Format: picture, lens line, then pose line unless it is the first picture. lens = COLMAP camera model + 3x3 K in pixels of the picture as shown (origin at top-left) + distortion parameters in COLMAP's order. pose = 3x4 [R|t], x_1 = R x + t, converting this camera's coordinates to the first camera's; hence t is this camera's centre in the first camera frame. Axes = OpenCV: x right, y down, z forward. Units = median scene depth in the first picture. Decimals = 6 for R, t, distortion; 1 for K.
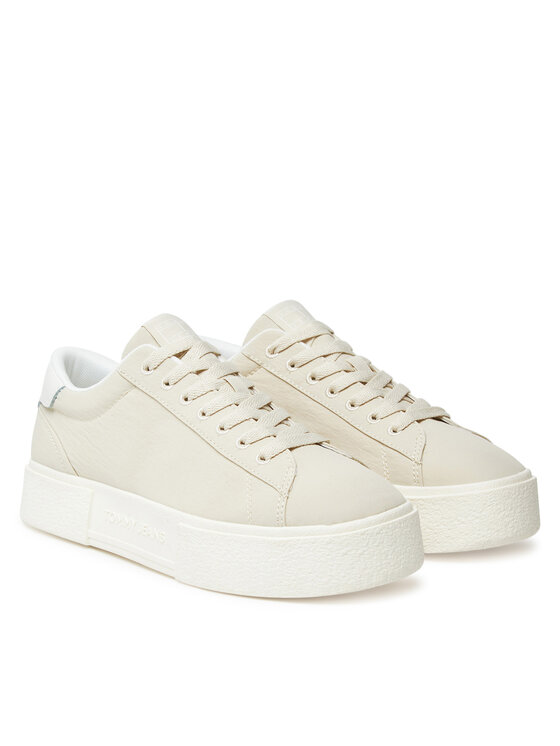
lens RADIAL K [[2006.1, 0, 280.0], [0, 2006.1, 373.0], [0, 0, 1]] dist [0.006943, -0.036729]
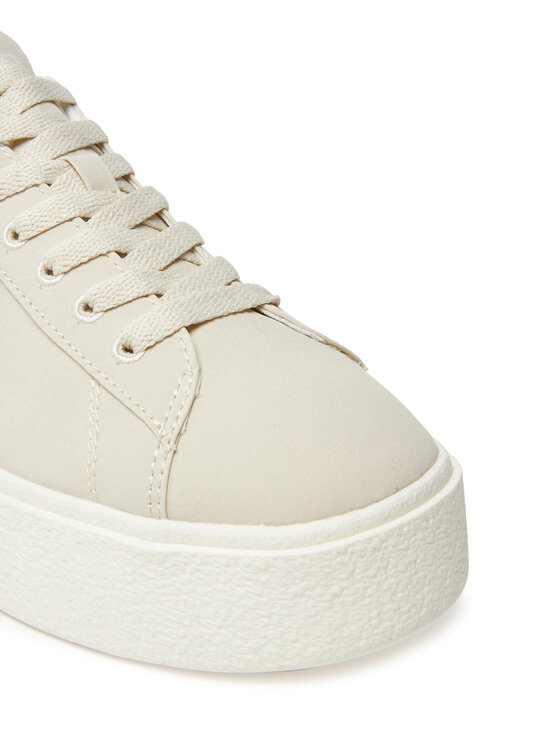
lens RADIAL K [[1127.1, 0, 280.0], [0, 1127.1, 373.0], [0, 0, 1]] dist [-0.004097, -0.071457]
pose [[0.999380, 0.034007, 0.009103, 0.024230], [-0.035195, 0.970866, 0.237024, -0.014019], [-0.000777, -0.237197, 0.971461, 0.767222]]
